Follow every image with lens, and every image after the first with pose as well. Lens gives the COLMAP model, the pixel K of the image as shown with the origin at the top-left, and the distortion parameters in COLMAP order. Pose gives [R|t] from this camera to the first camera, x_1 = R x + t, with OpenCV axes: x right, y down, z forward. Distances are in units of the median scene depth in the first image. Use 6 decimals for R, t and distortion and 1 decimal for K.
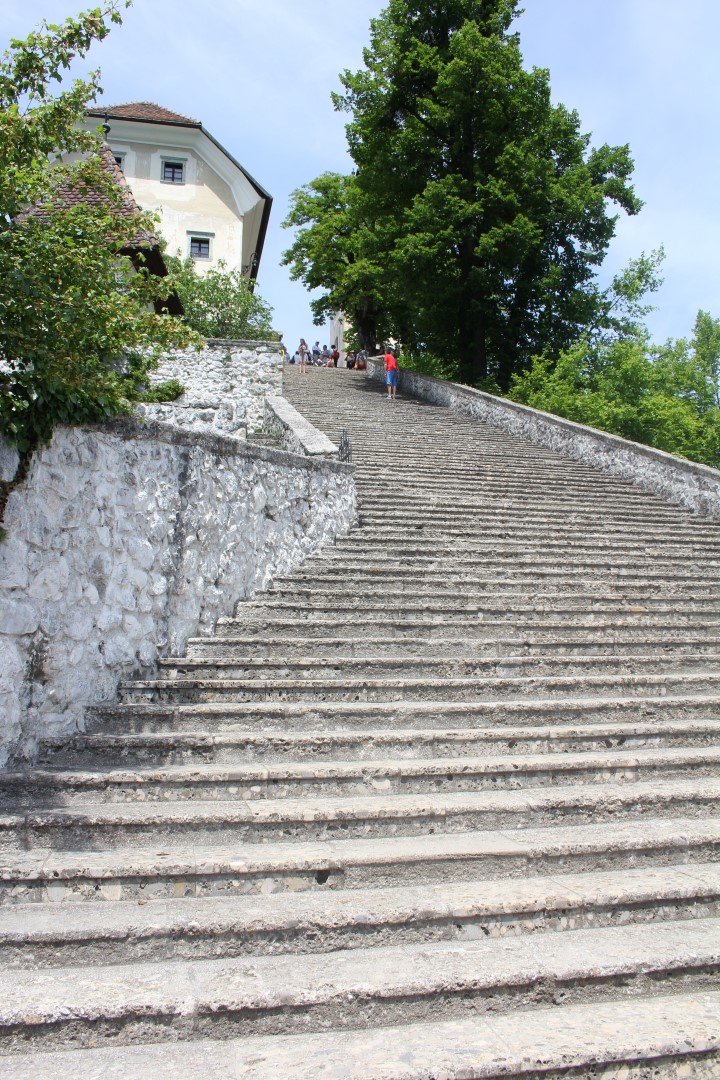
lens RADIAL K [[911.2, 0, 360.0], [0, 911.2, 536.8], [0, 0, 1]] dist [-0.149277, 0.118003]
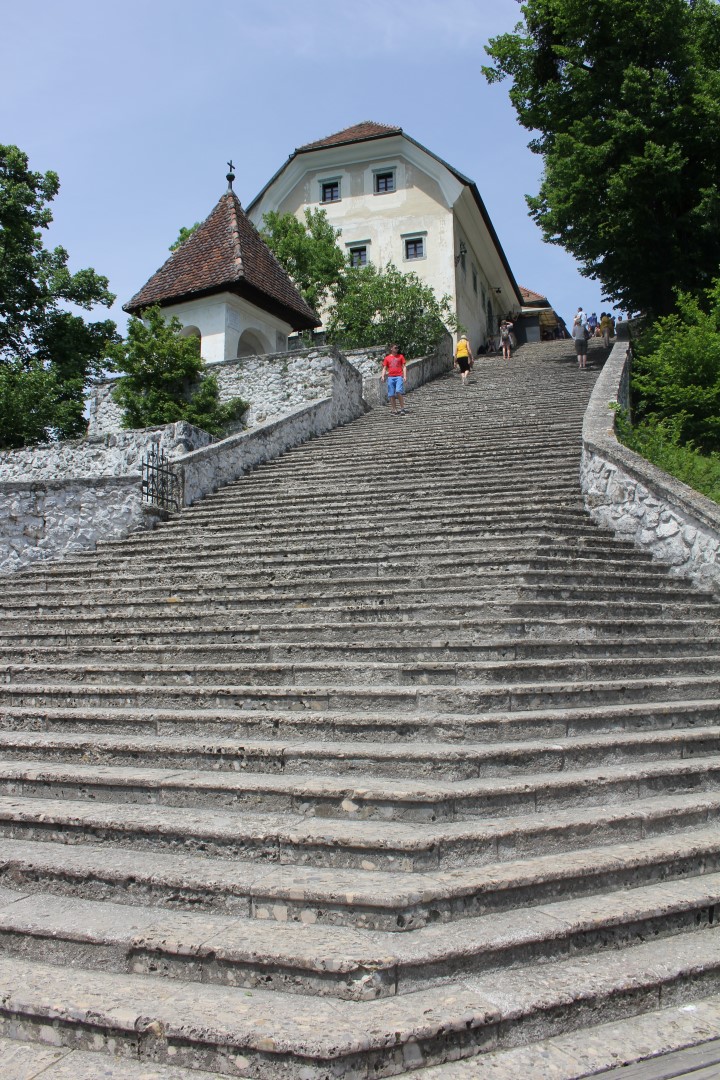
lens RADIAL K [[911.2, 0, 360.3], [0, 911.2, 540.1], [0, 0, 1]] dist [-0.149277, 0.118003]
pose [[0.854910, -0.073572, -0.513533, 0.804749], [0.085577, 0.996332, -0.000275, 0.024557], [0.511670, -0.043712, 0.858070, 0.179493]]
